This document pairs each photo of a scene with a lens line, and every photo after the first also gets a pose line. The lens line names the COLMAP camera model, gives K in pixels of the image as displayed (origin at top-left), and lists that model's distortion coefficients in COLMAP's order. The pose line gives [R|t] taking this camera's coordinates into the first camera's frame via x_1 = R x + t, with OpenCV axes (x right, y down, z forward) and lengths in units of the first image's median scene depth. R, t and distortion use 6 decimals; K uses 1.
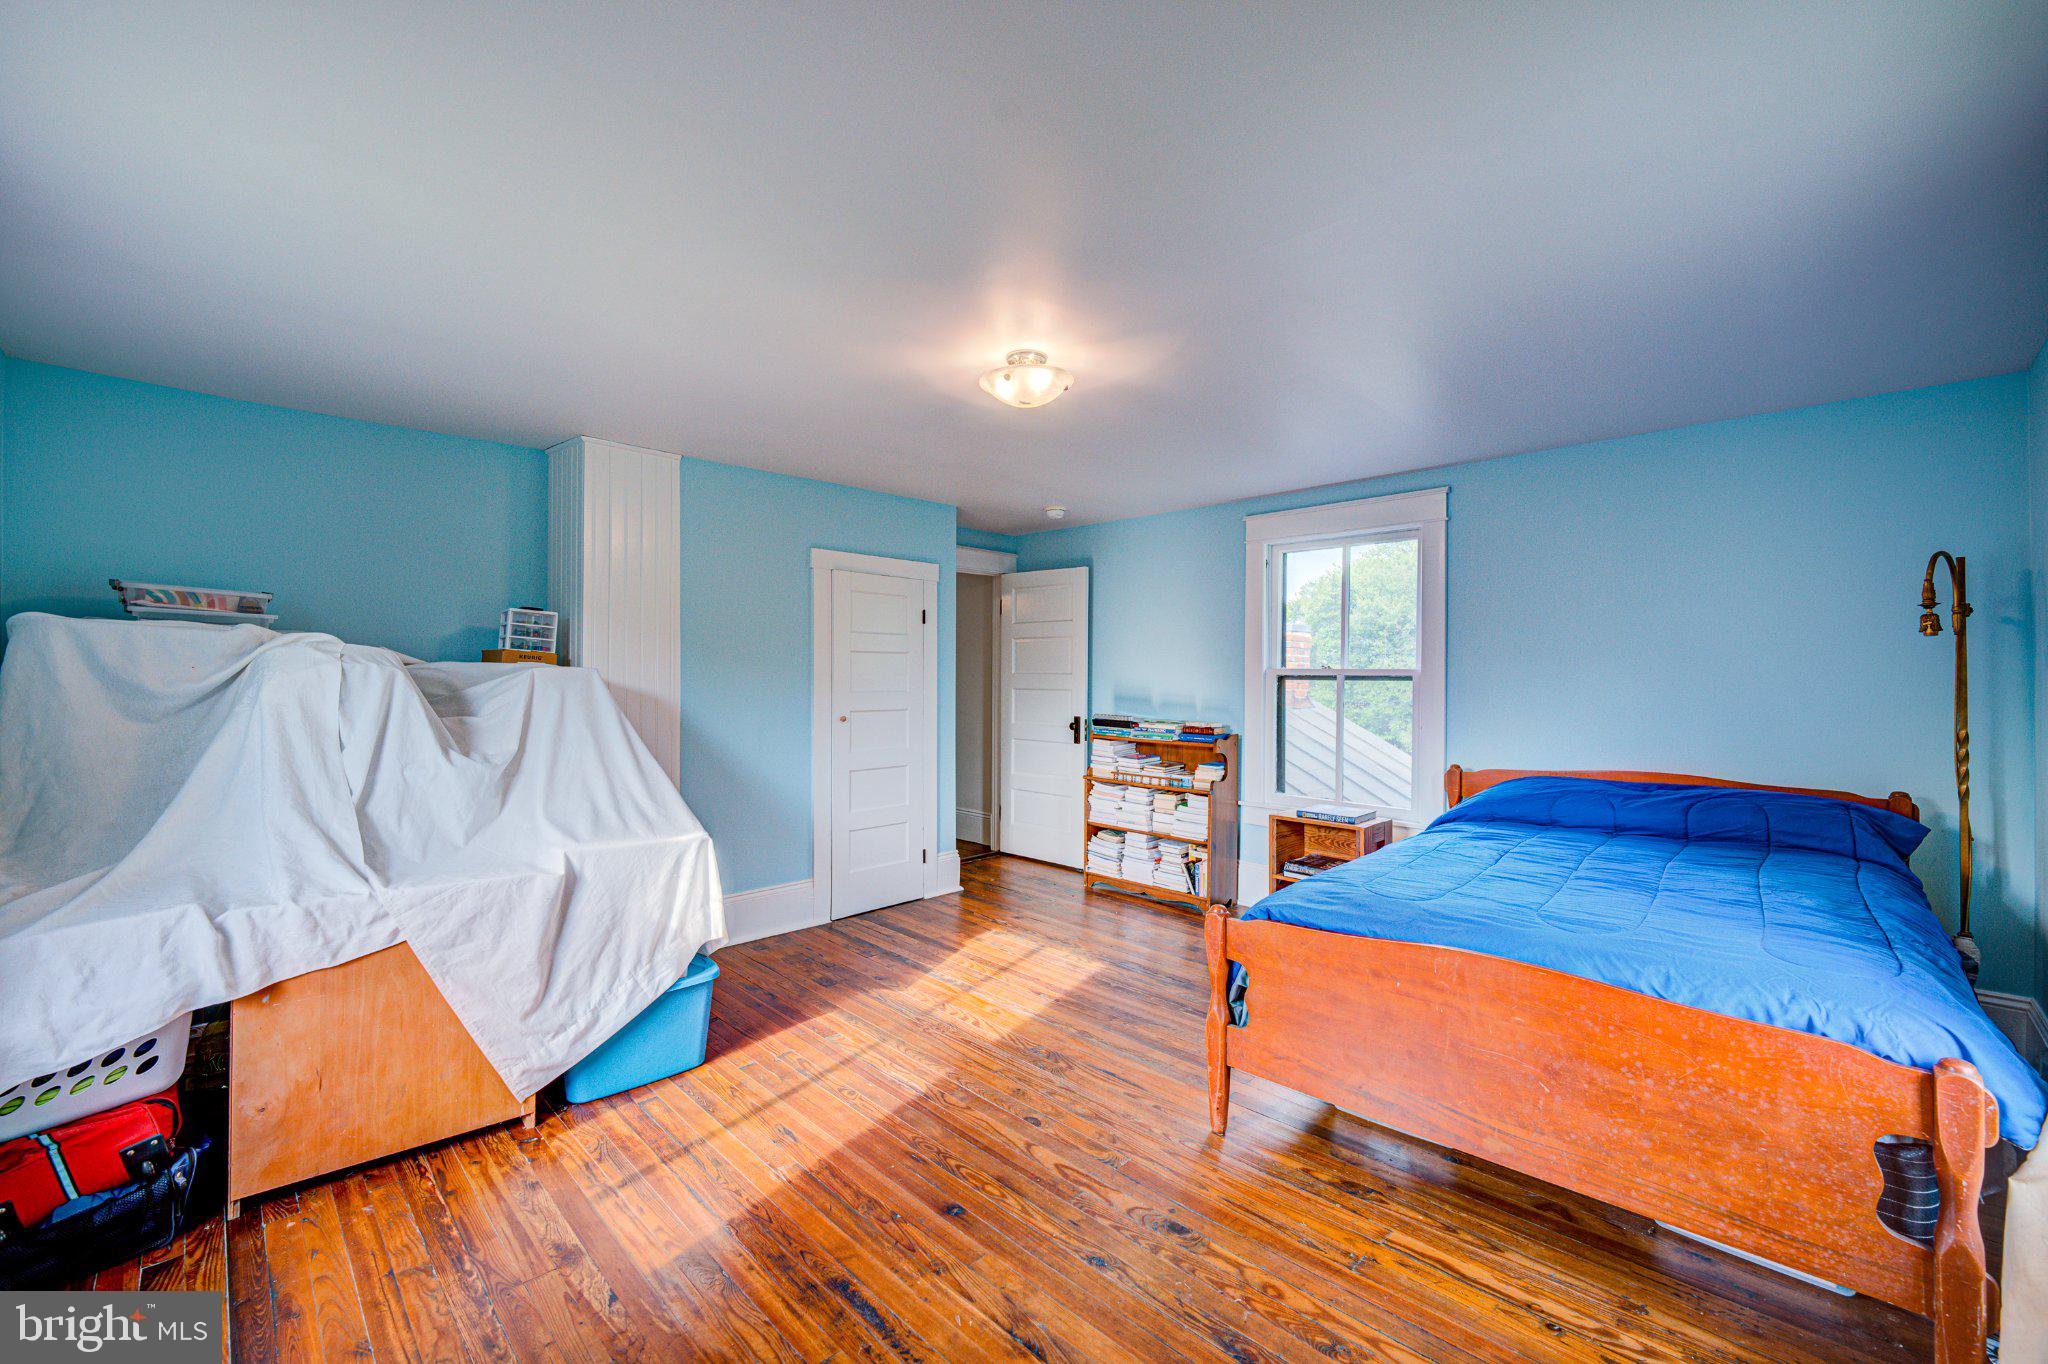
lens RADIAL K [[829.6, 0, 1027.2], [0, 829.6, 676.3], [0, 0, 1]] dist [-0.008694, -0.000455]
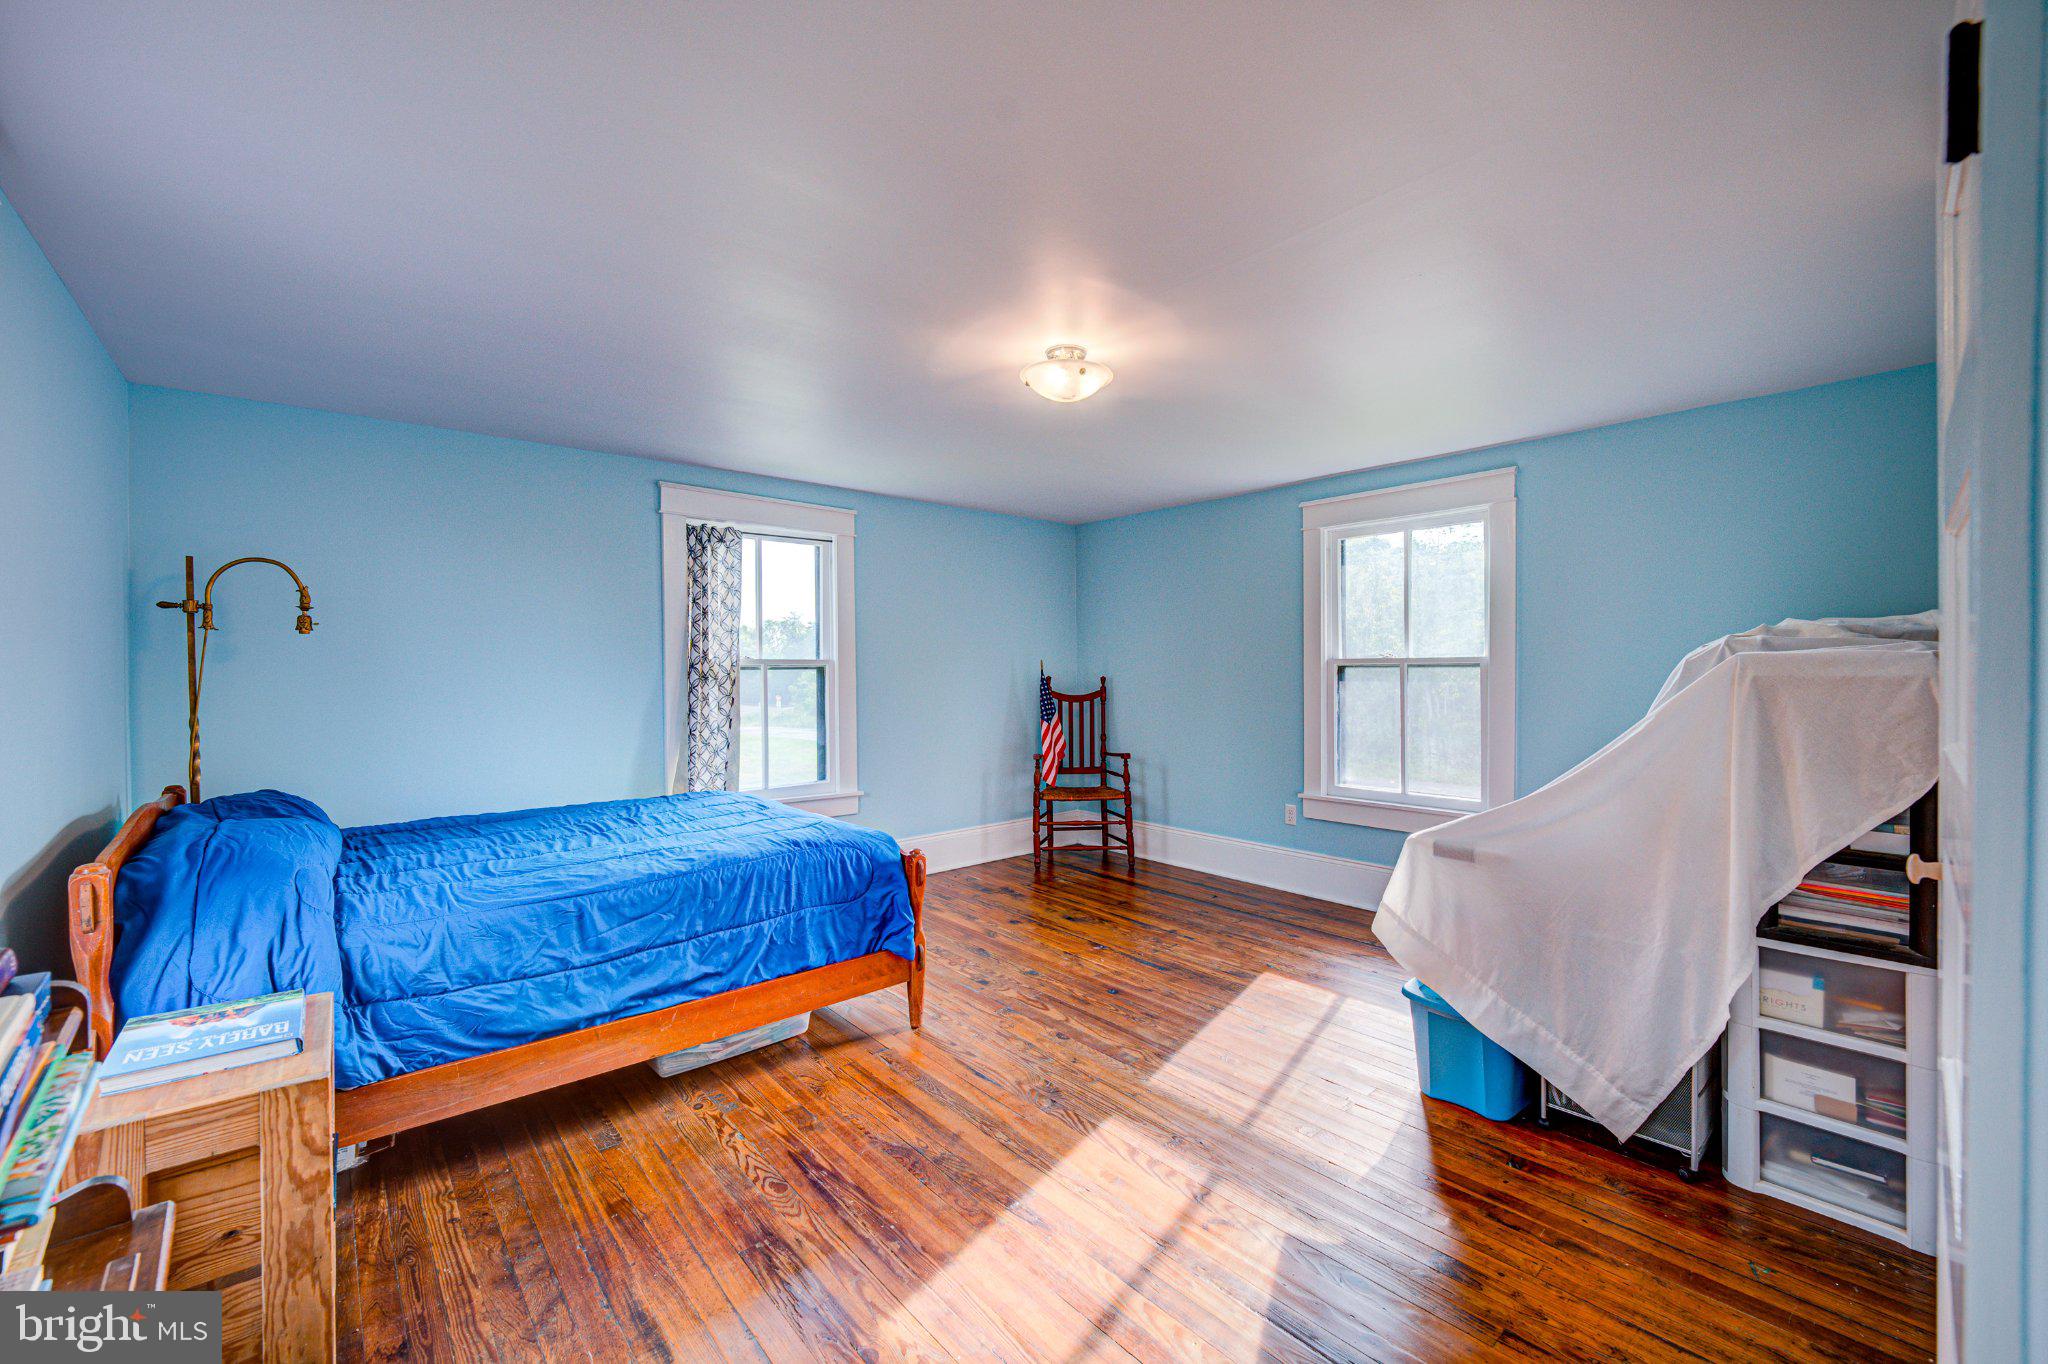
lens RADIAL K [[829.6, 0, 1027.2], [0, 829.6, 676.3], [0, 0, 1]] dist [-0.008694, -0.000455]
pose [[-0.997485, -0.001249, 0.070869, -0.026158], [-0.000532, 0.999948, 0.010141, -0.000234], [-0.070878, 0.010078, -0.997434, 2.163379]]
